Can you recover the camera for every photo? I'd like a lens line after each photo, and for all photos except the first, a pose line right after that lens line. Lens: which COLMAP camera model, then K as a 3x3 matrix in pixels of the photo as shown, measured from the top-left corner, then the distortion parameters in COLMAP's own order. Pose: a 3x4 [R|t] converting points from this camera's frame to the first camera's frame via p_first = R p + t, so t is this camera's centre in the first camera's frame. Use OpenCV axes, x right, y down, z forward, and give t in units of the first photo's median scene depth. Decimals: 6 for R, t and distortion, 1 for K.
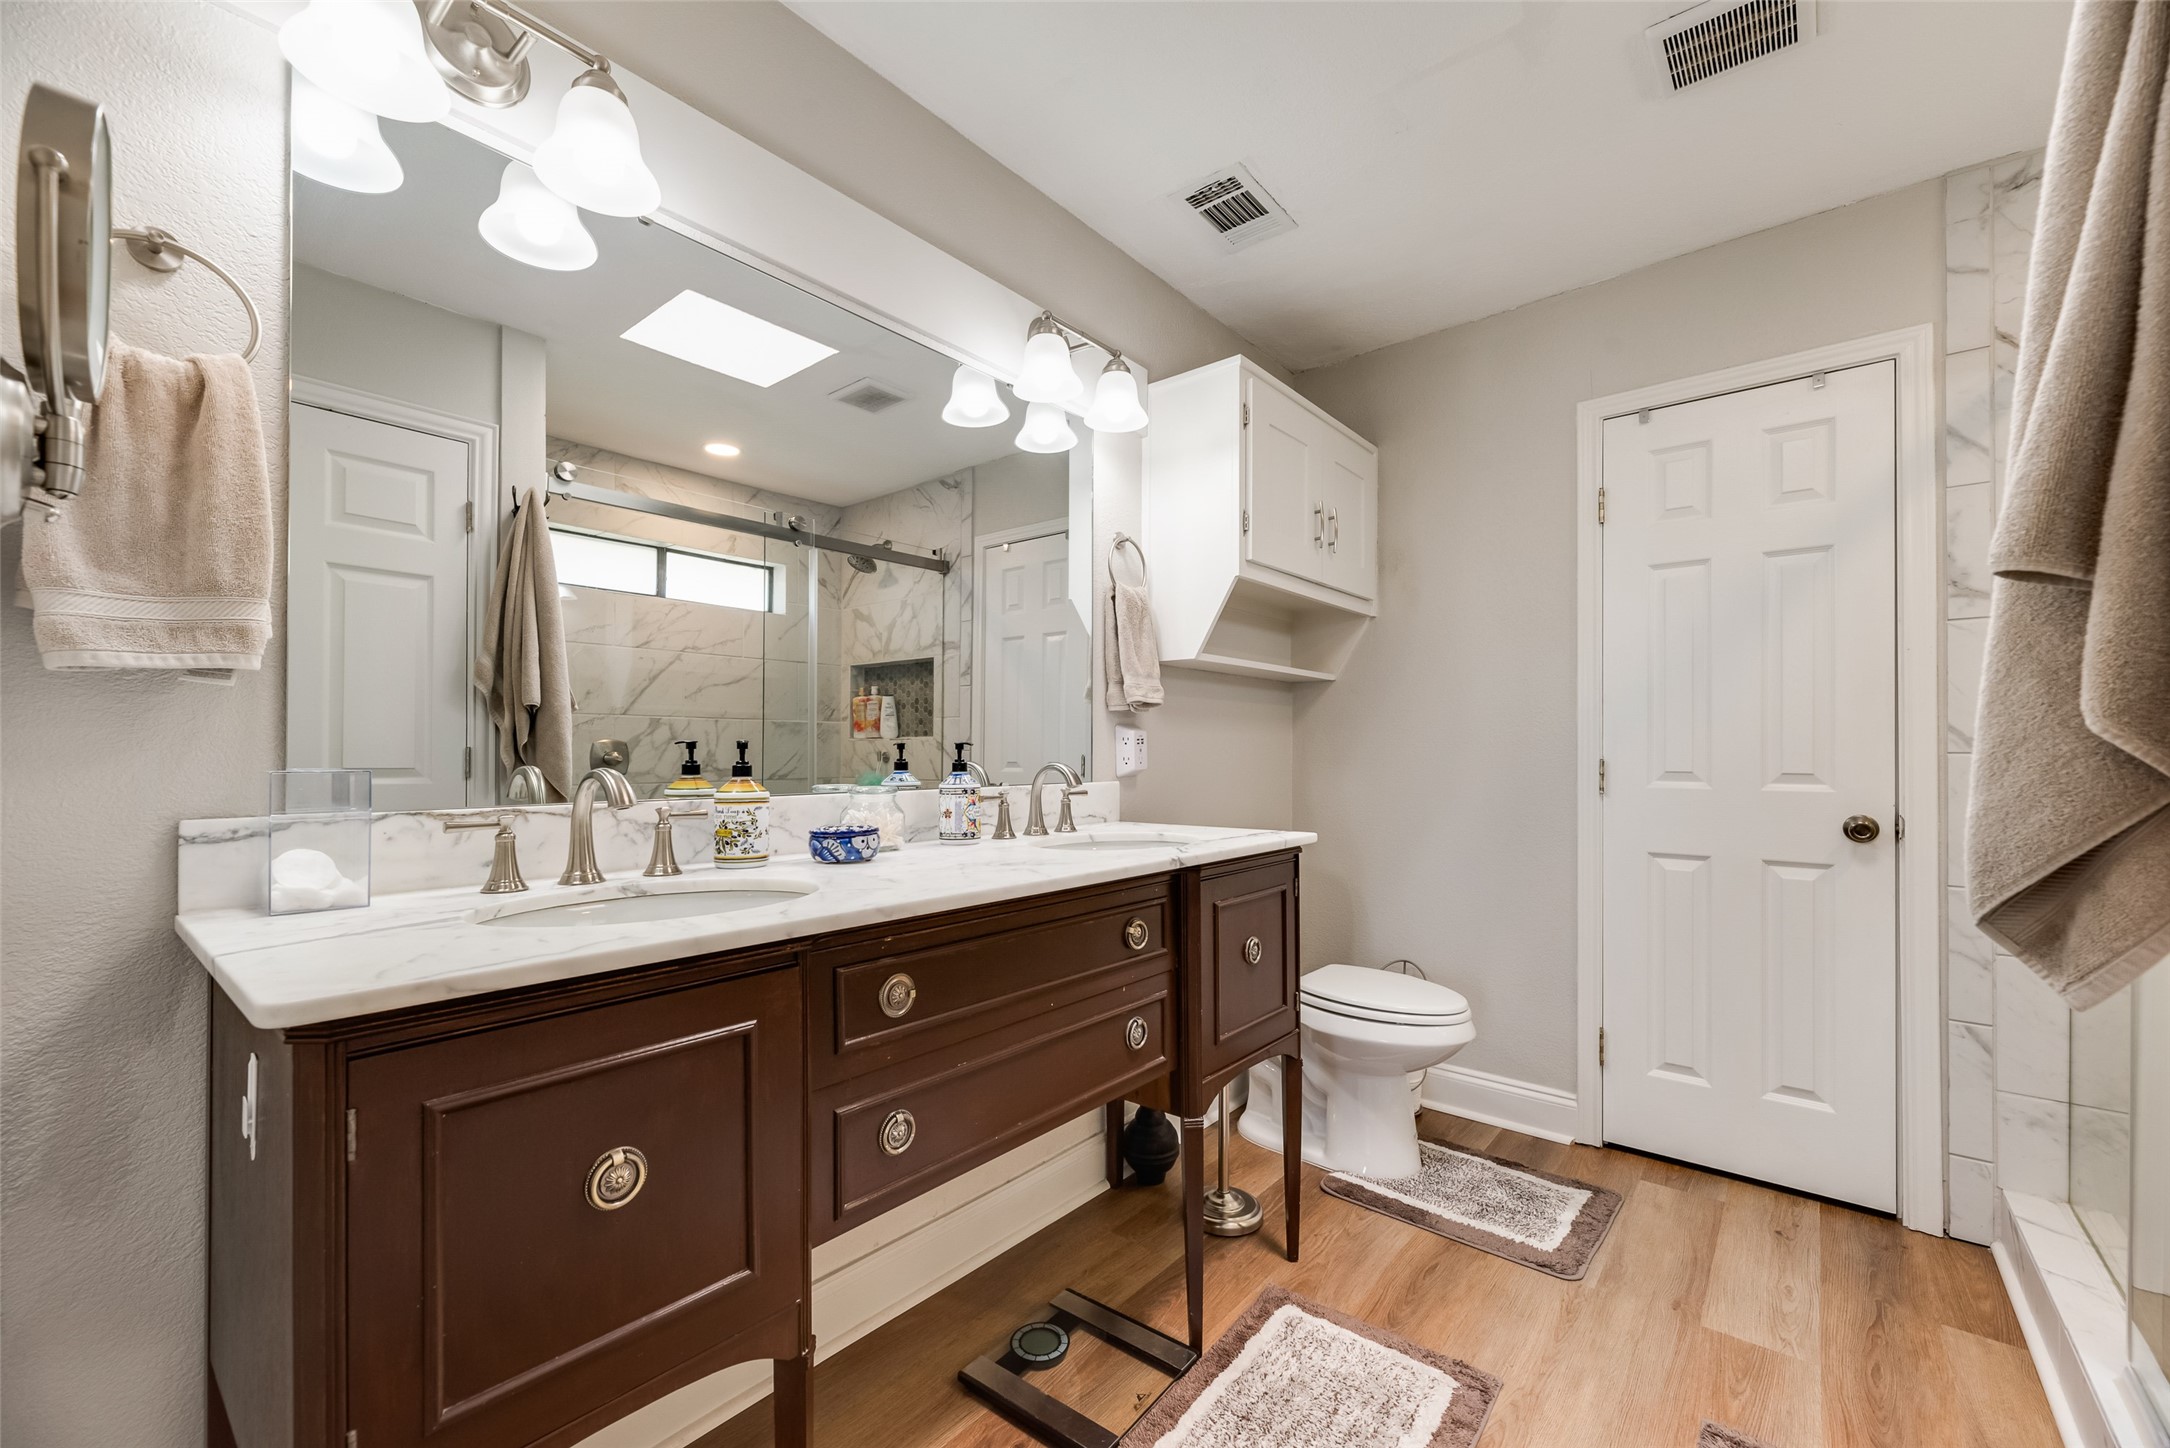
lens RADIAL K [[874.9, 0, 1079.5], [0, 874.9, 739.2], [0, 0, 1]] dist [0.008628, -0.001726]
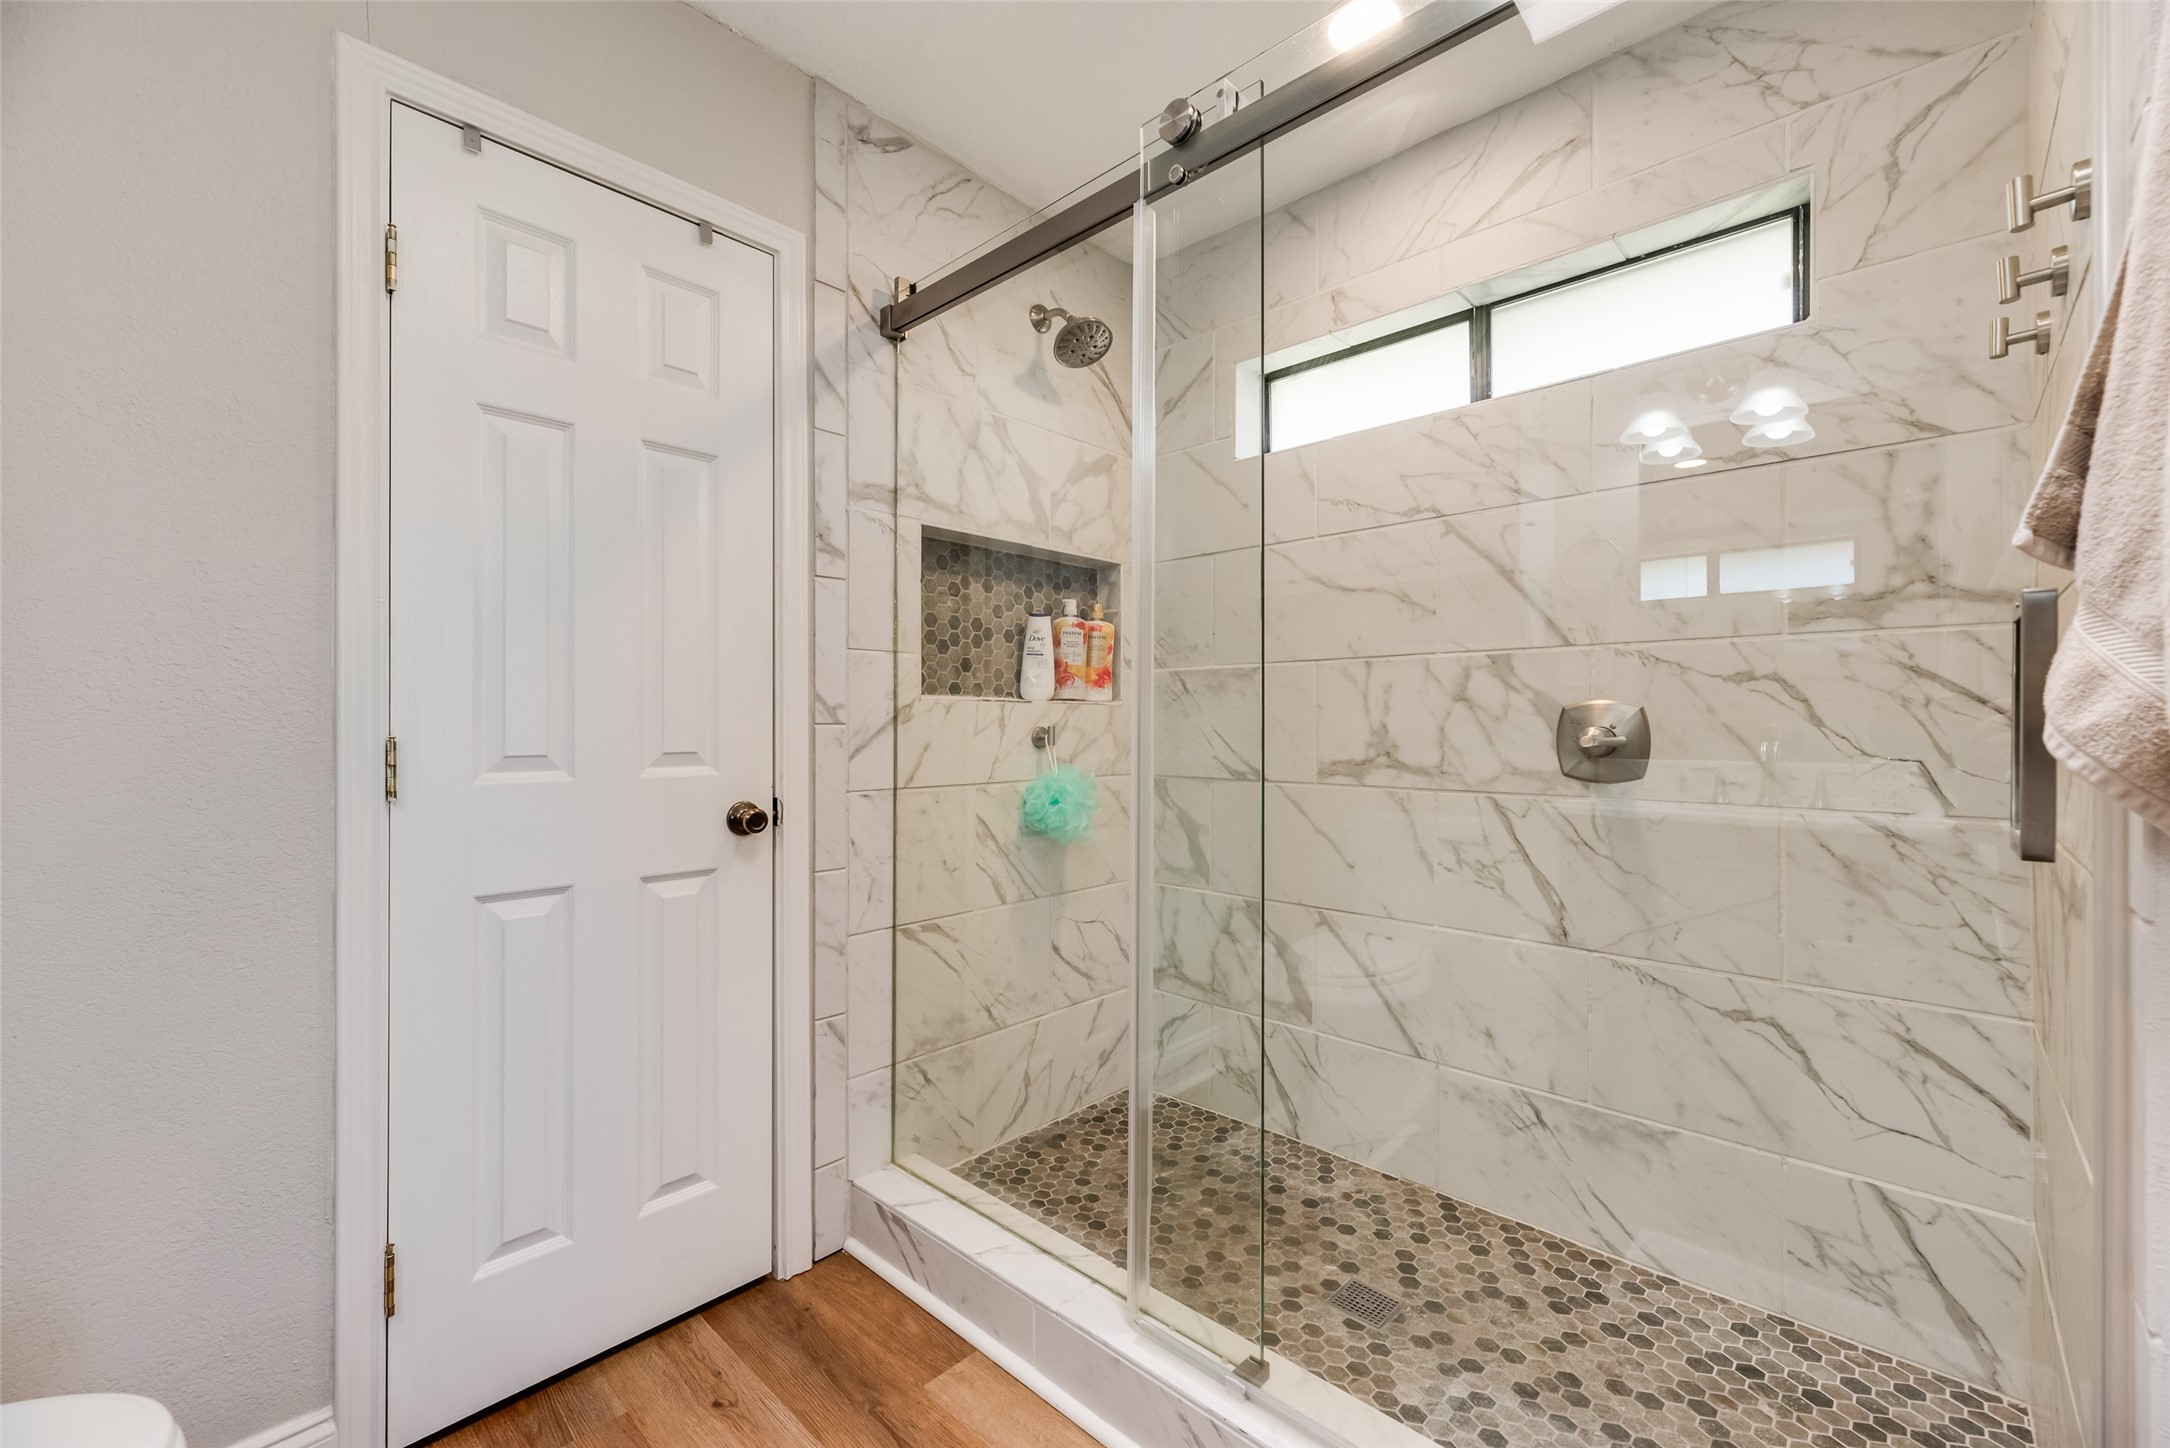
lens RADIAL K [[874.9, 0, 1078.3], [0, 874.9, 729.1], [0, 0, 1]] dist [0.008628, -0.001726]
pose [[0.068750, 0.000377, 0.997634, 0.108881], [-0.002799, 0.999996, -0.000185, 0.019655], [-0.997630, -0.002780, 0.068750, 0.644169]]
